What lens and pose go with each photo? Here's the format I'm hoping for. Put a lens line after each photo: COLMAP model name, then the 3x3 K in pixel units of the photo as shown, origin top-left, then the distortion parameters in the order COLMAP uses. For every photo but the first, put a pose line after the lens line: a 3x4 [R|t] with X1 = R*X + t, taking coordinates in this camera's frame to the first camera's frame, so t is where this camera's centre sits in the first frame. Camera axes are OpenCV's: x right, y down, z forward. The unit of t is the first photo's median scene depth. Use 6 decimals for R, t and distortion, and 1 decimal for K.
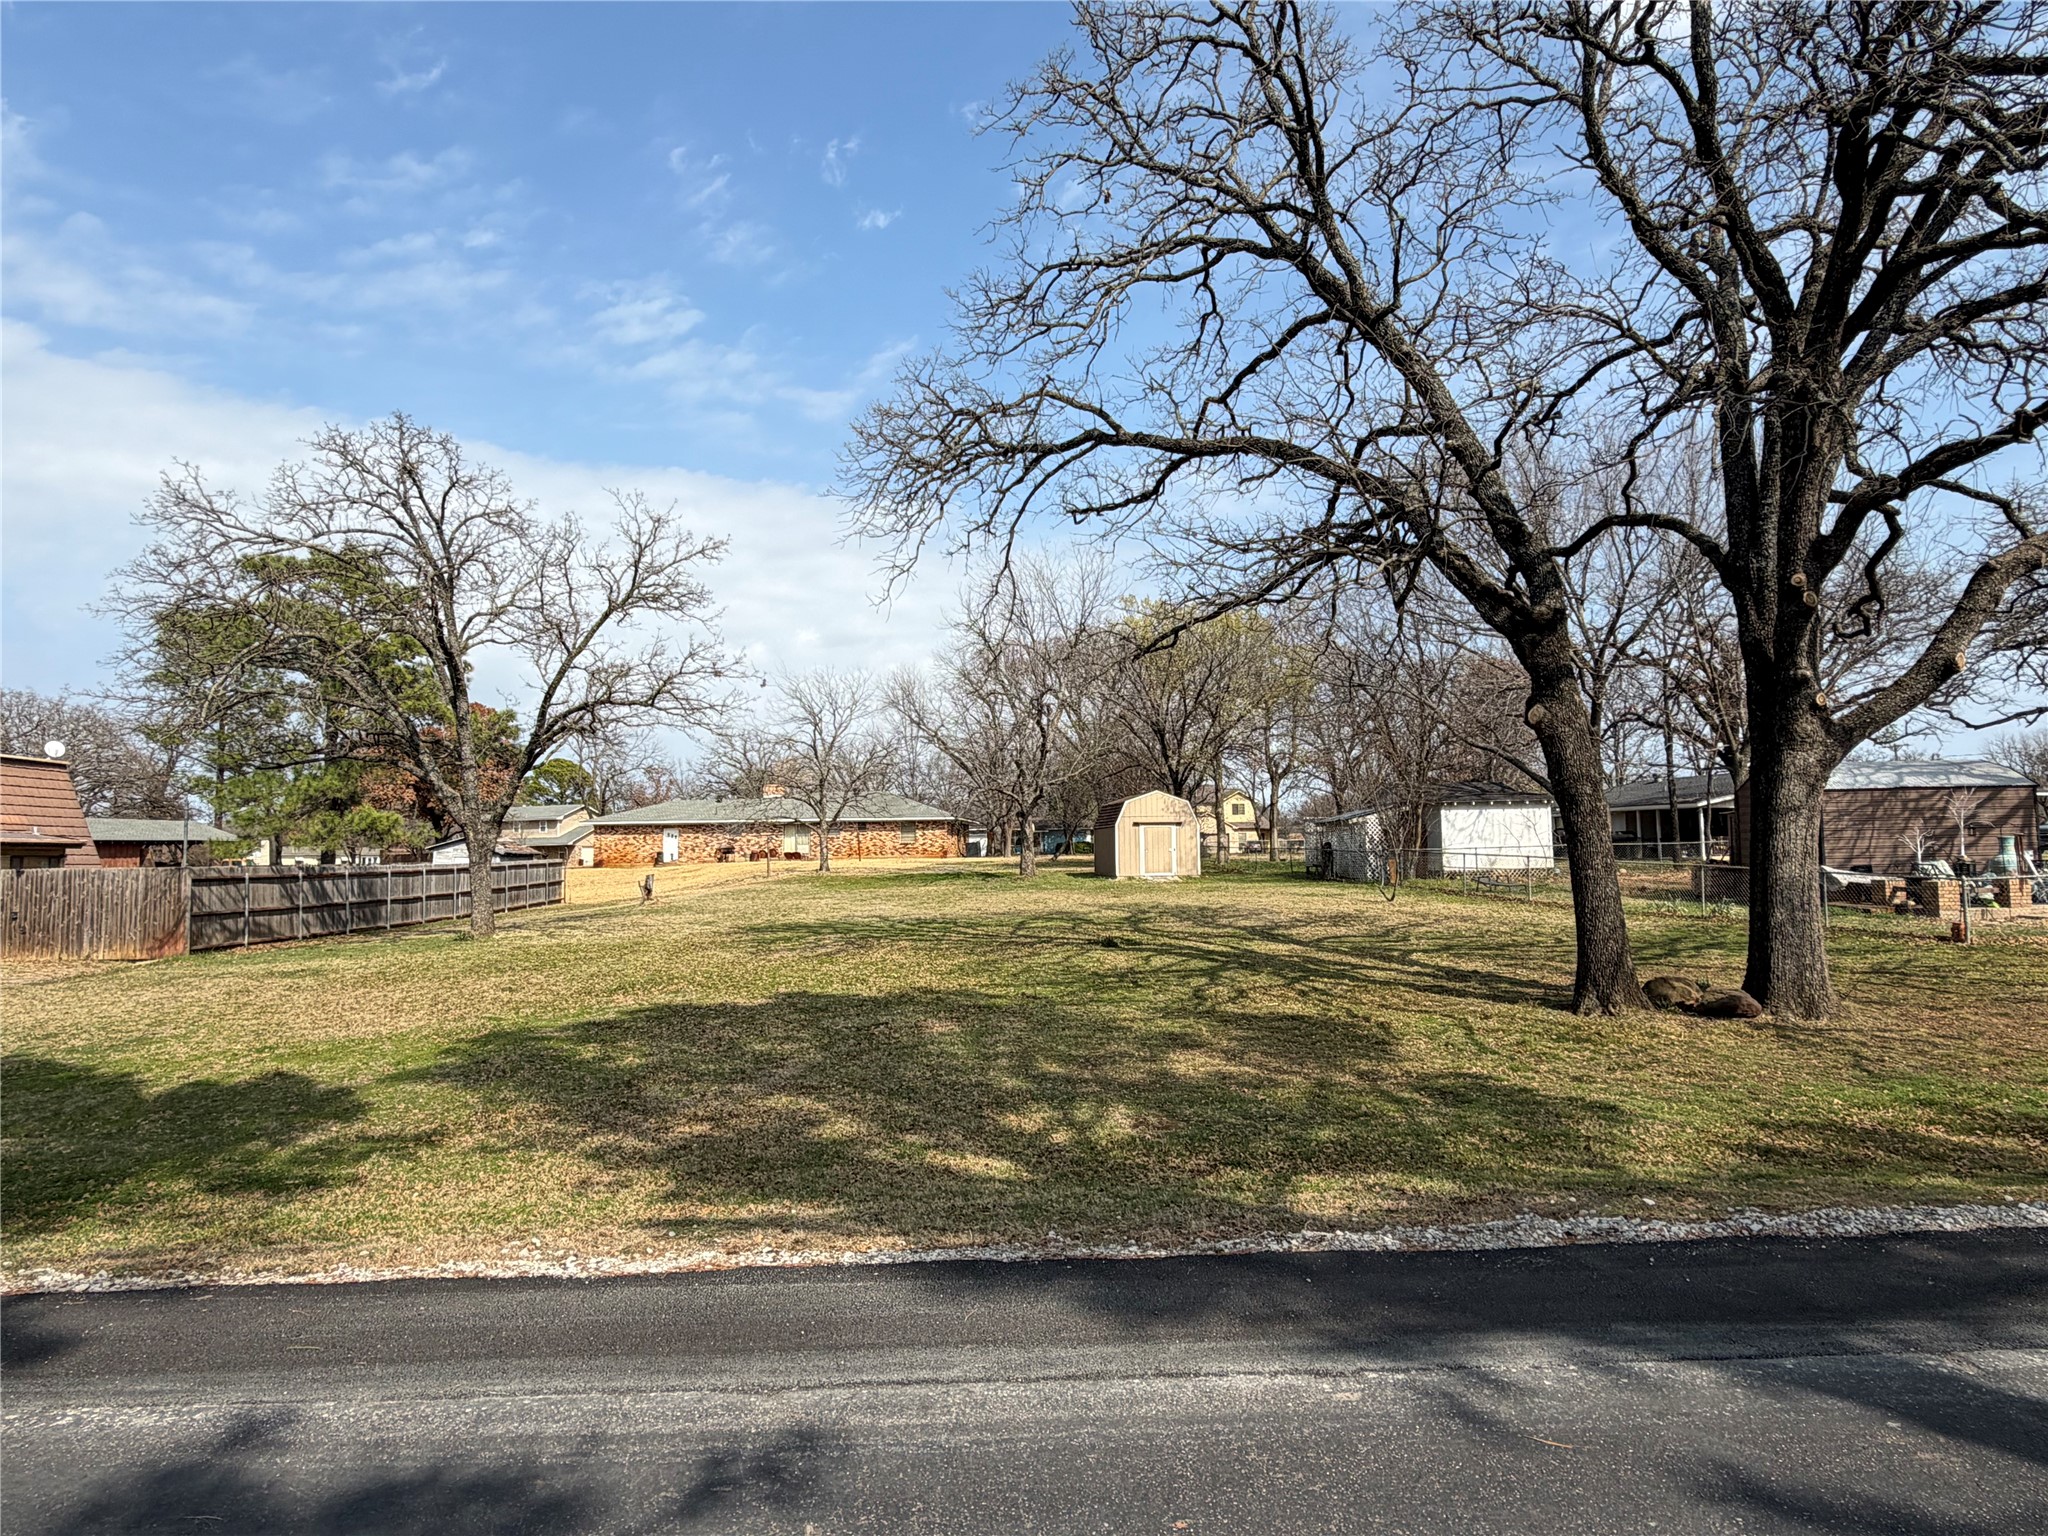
lens RADIAL K [[1197.4, 0, 1013.6], [0, 1197.4, 765.9], [0, 0, 1]] dist [-0.002577, -0.000178]
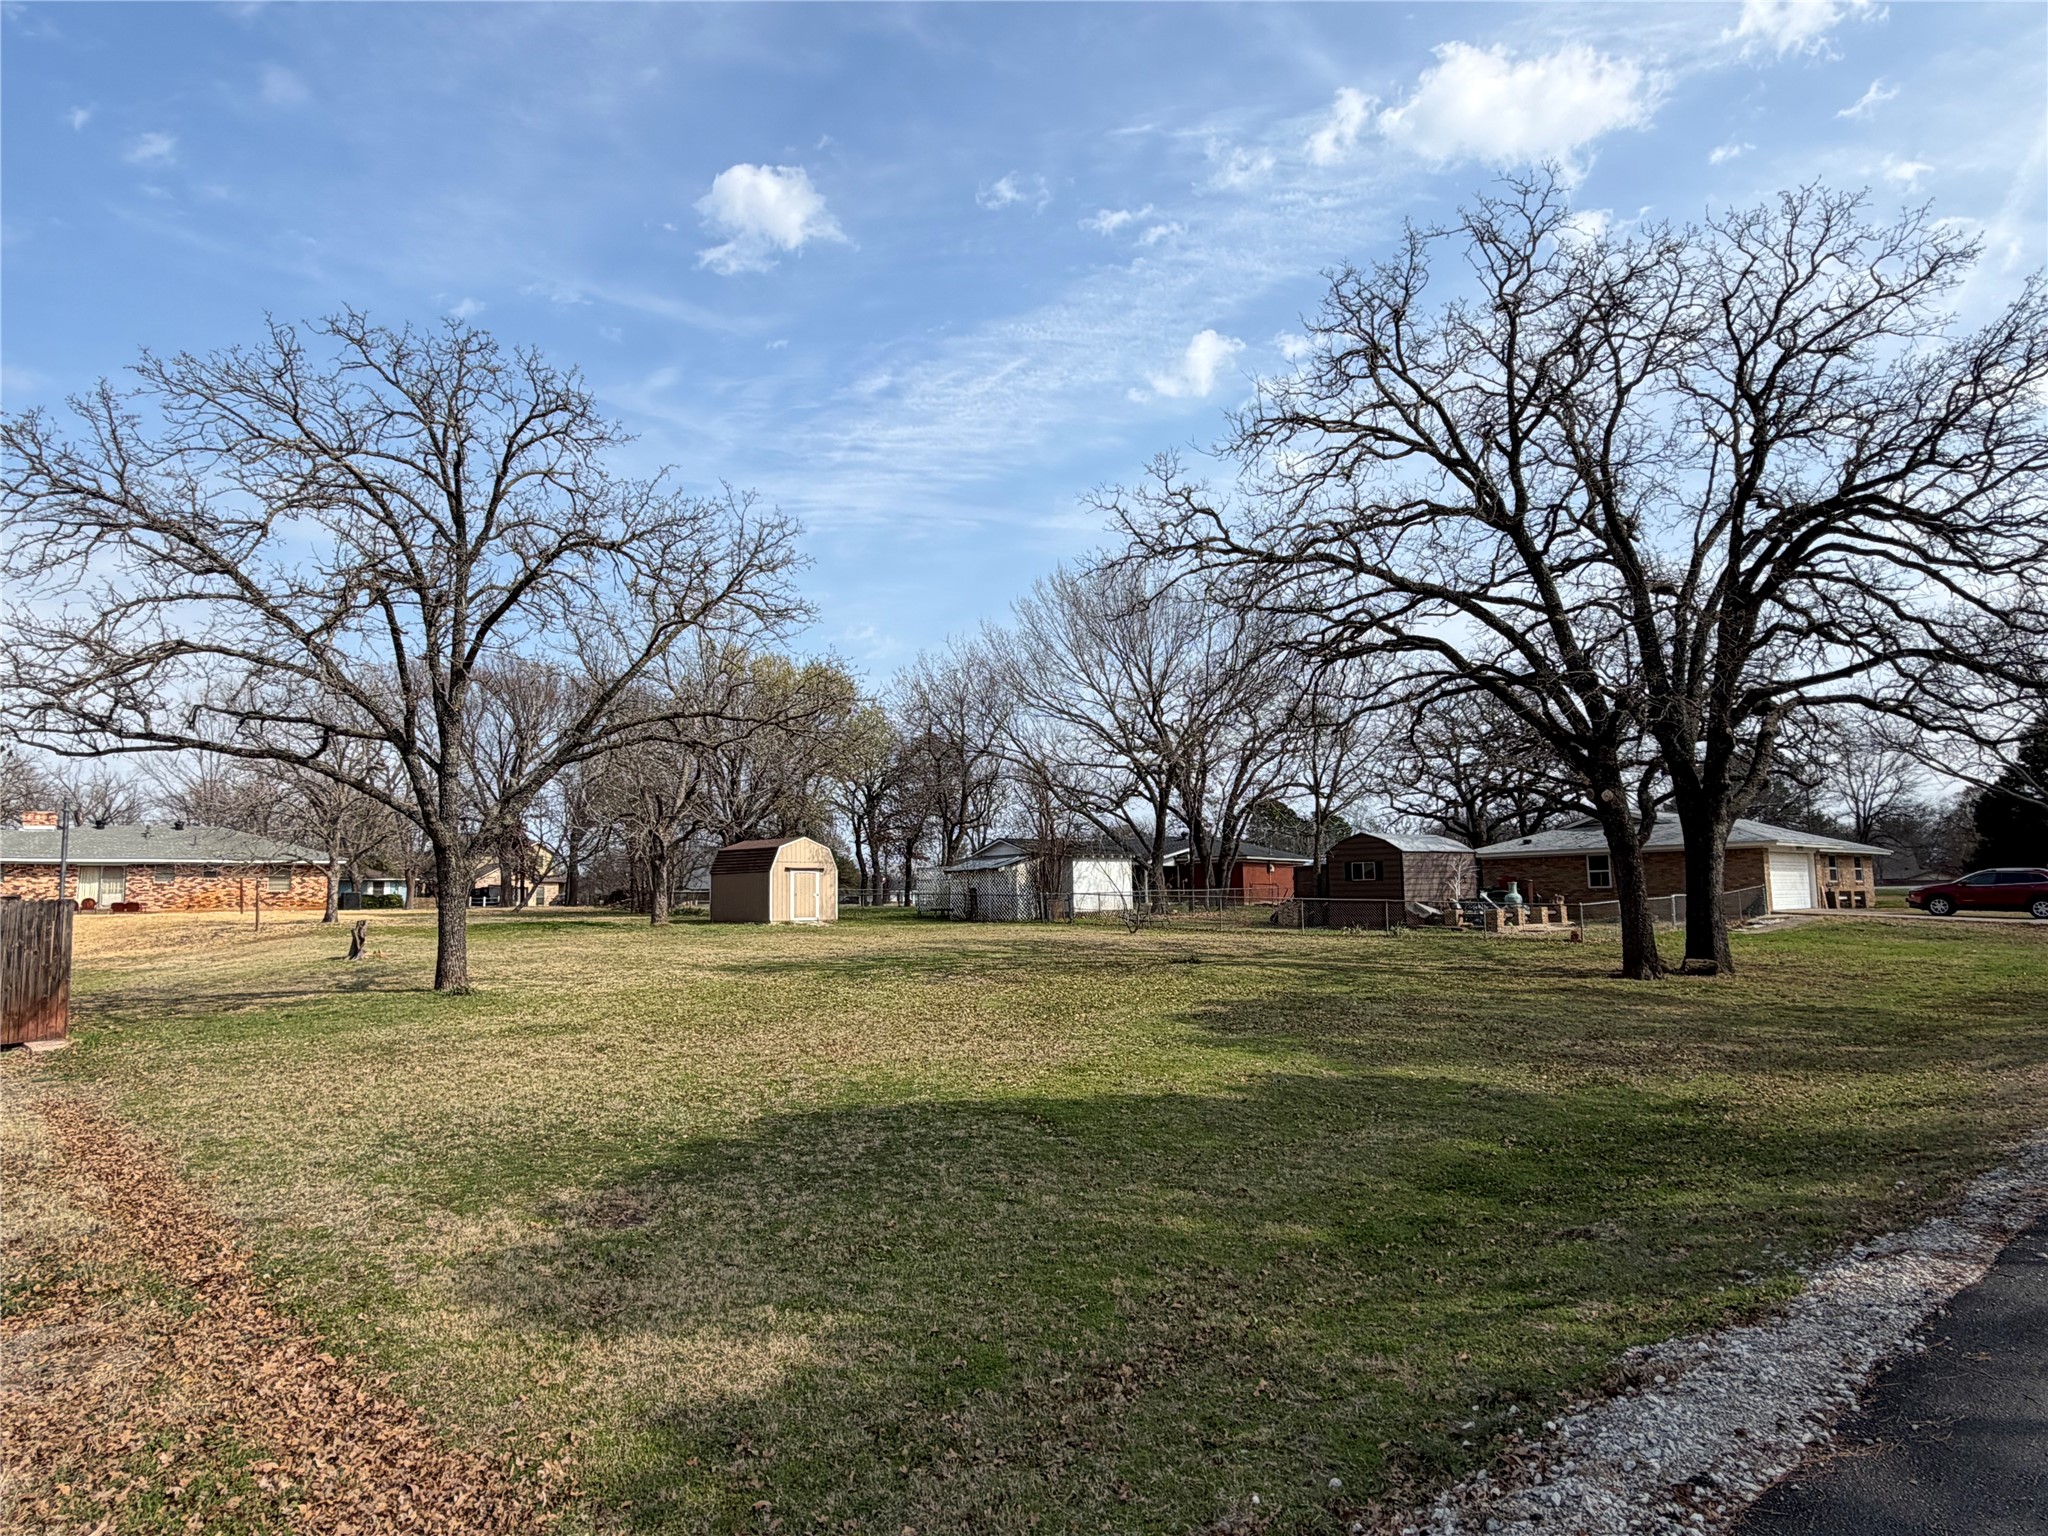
lens RADIAL K [[1197.4, 0, 1037.9], [0, 1197.4, 769.5], [0, 0, 1]] dist [-0.002577, -0.000178]
pose [[0.759219, 0.072127, 0.646826, -0.450623], [-0.042378, 0.997210, -0.061456, 0.019913], [-0.649454, 0.019247, 0.760158, 0.105530]]
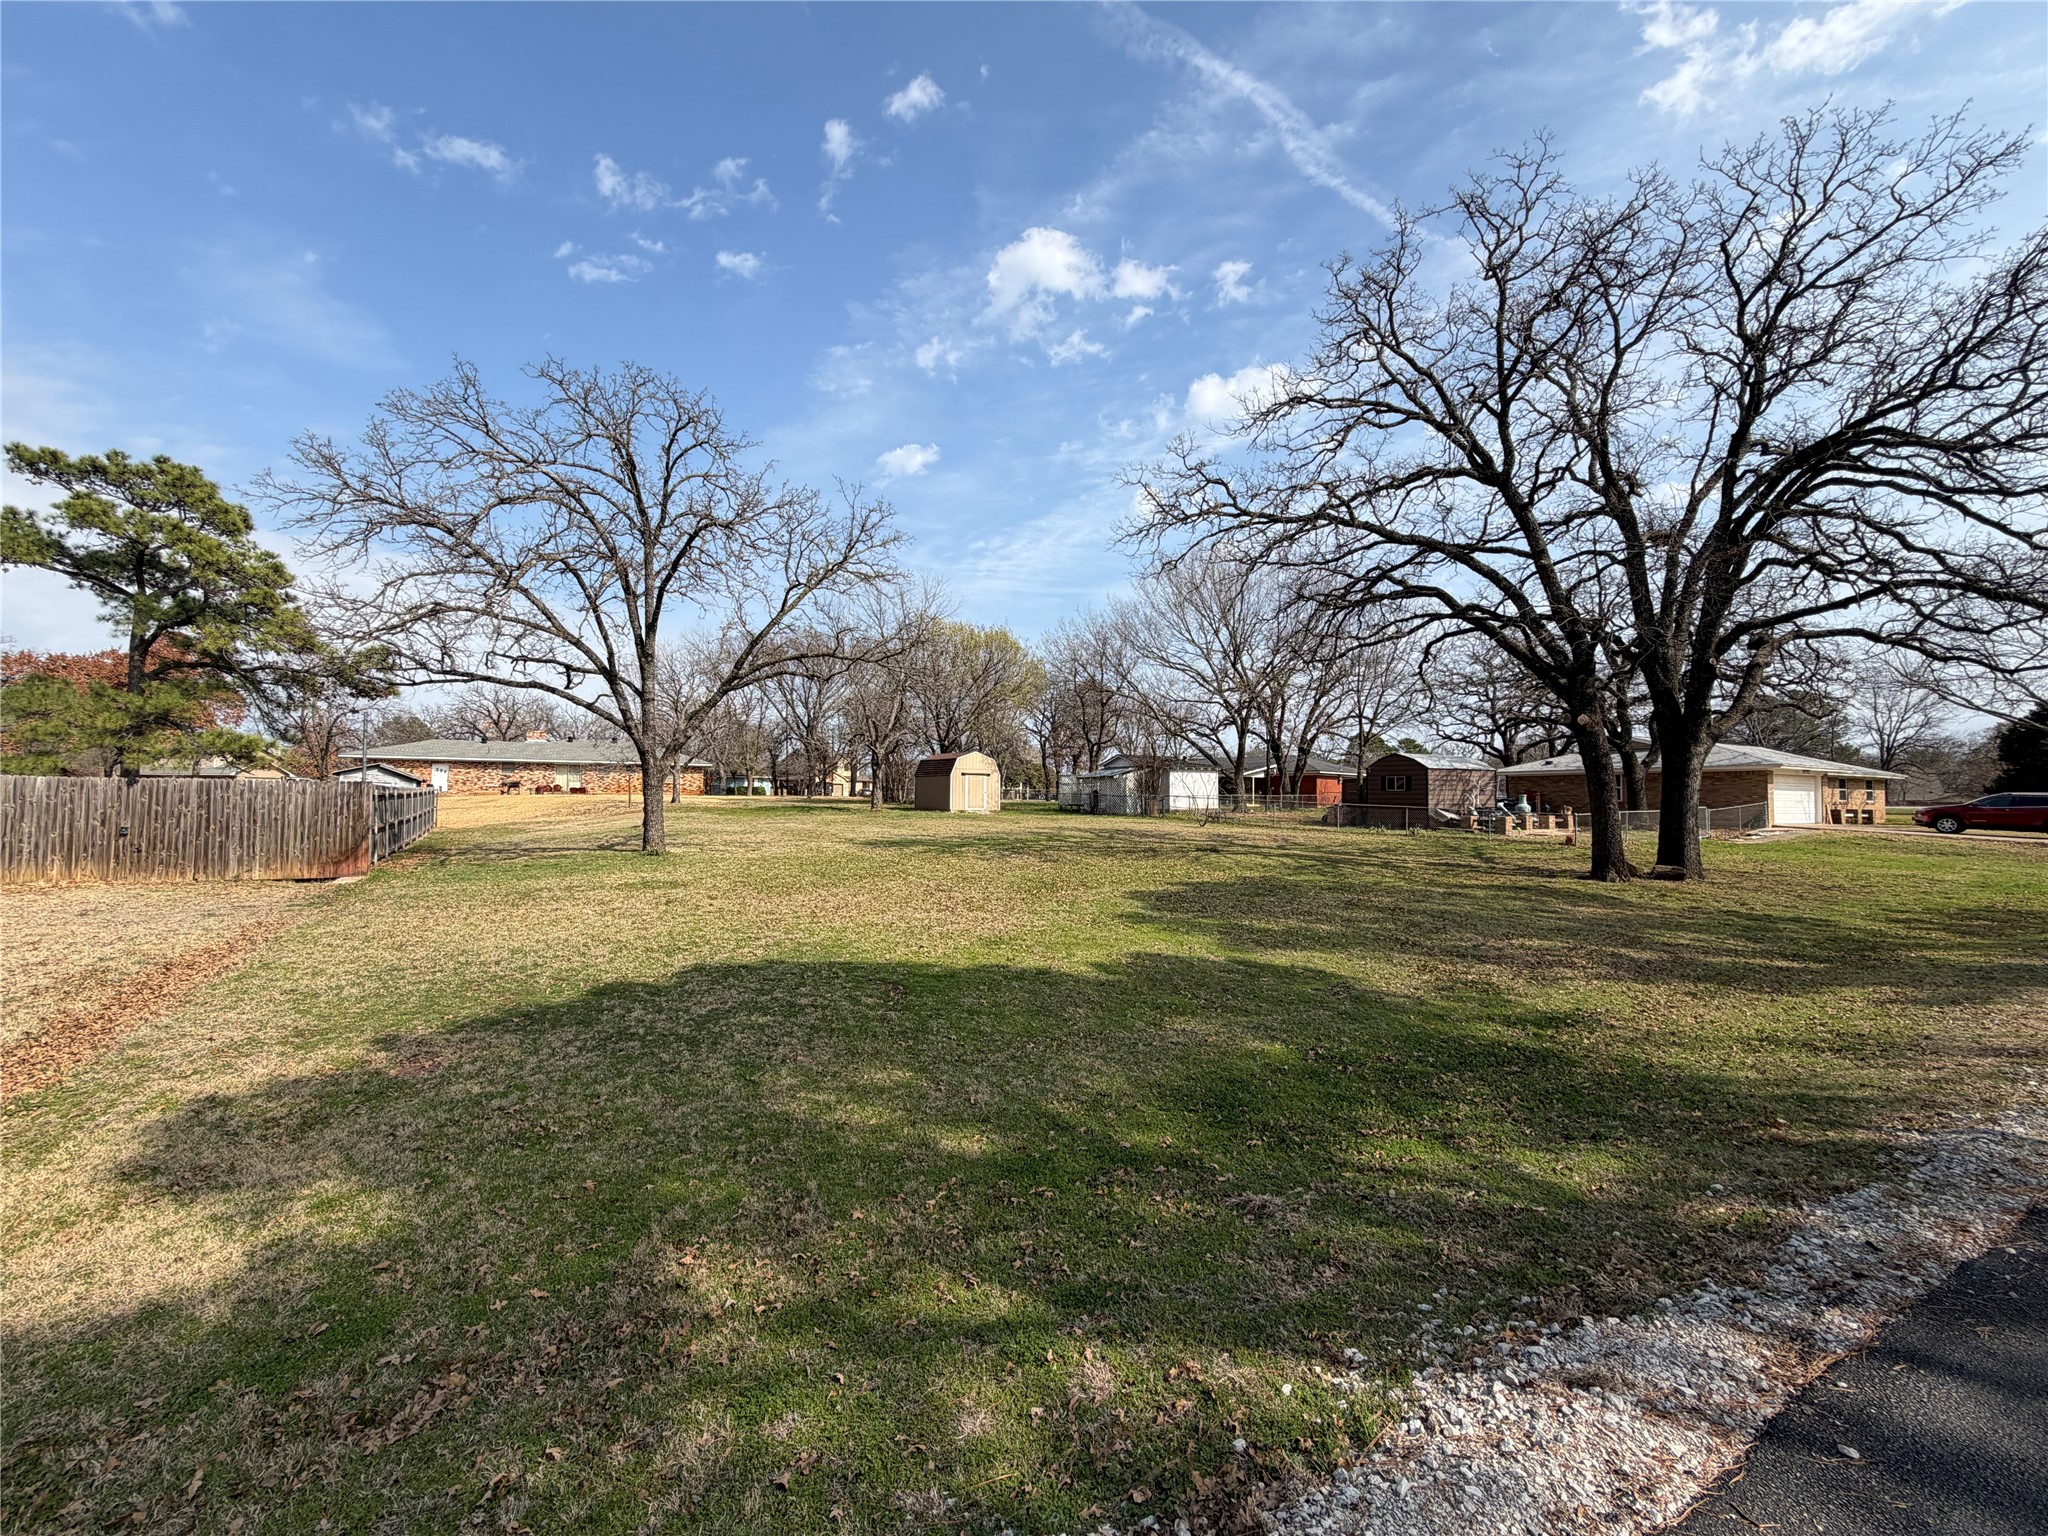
lens RADIAL K [[820.6, 0, 1017.3], [0, 820.6, 767.7], [0, 0, 1]] dist [-0.001584, 0.000108]
pose [[0.880794, 0.039803, 0.471824, -0.347500], [-0.055707, 0.998251, 0.019781, 0.020182], [-0.470212, -0.043707, 0.881471, 0.115441]]
